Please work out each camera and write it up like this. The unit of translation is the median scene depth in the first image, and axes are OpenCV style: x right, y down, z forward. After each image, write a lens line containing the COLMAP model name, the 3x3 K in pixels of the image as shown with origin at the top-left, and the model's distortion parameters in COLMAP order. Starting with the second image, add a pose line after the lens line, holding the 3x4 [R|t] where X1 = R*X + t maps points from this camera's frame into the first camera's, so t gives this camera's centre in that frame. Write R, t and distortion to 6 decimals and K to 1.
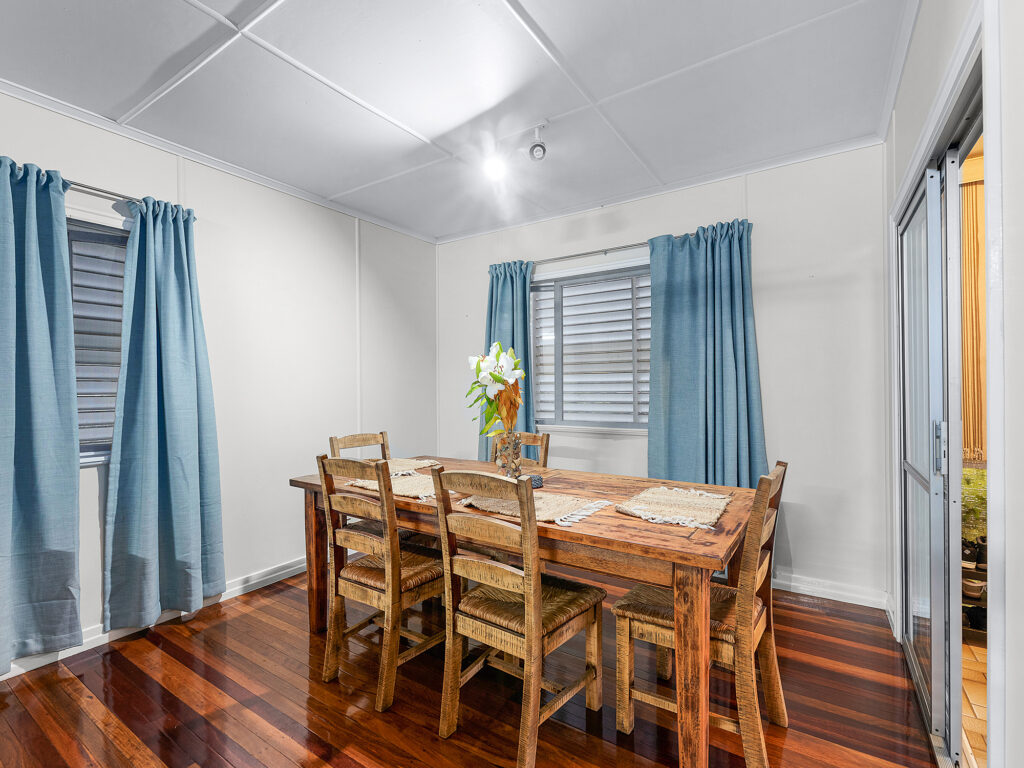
lens RADIAL K [[478.0, 0, 510.8], [0, 478.0, 385.3], [0, 0, 1]] dist [-0.000807, -0.000263]
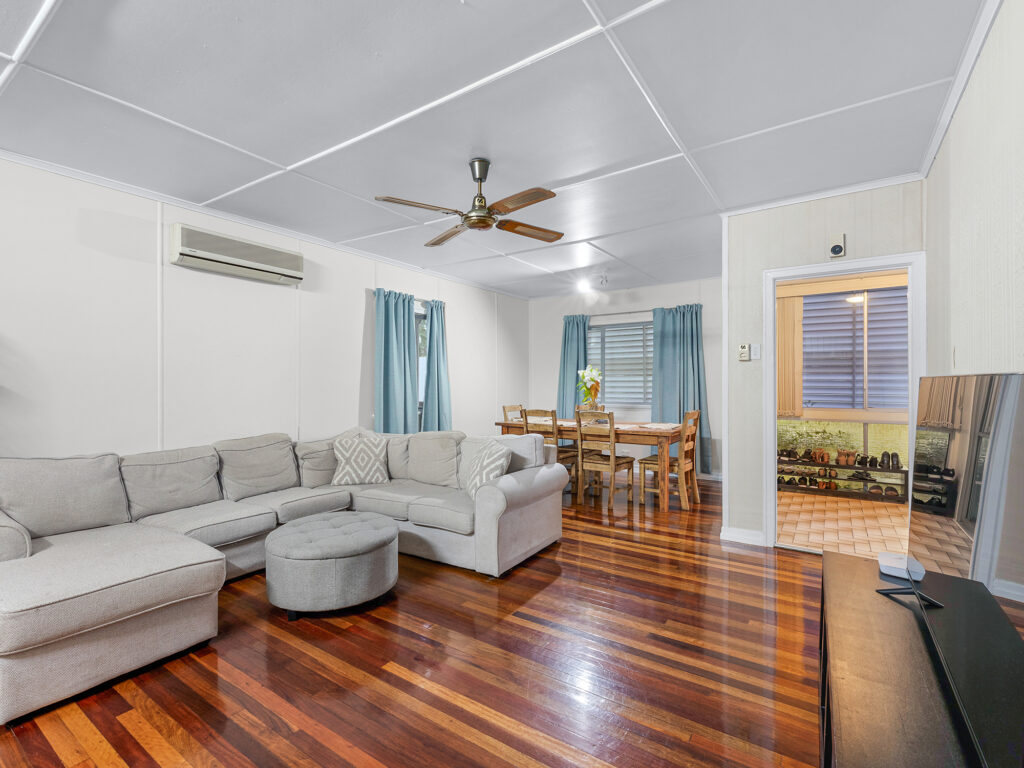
lens RADIAL K [[478.0, 0, 510.8], [0, 478.0, 385.3], [0, 0, 1]] dist [-0.000807, -0.000263]
pose [[0.999934, 0.005940, -0.009801, -0.285529], [-0.005886, 0.999967, 0.005562, 0.002666], [0.009833, -0.005504, 0.999937, -1.018230]]
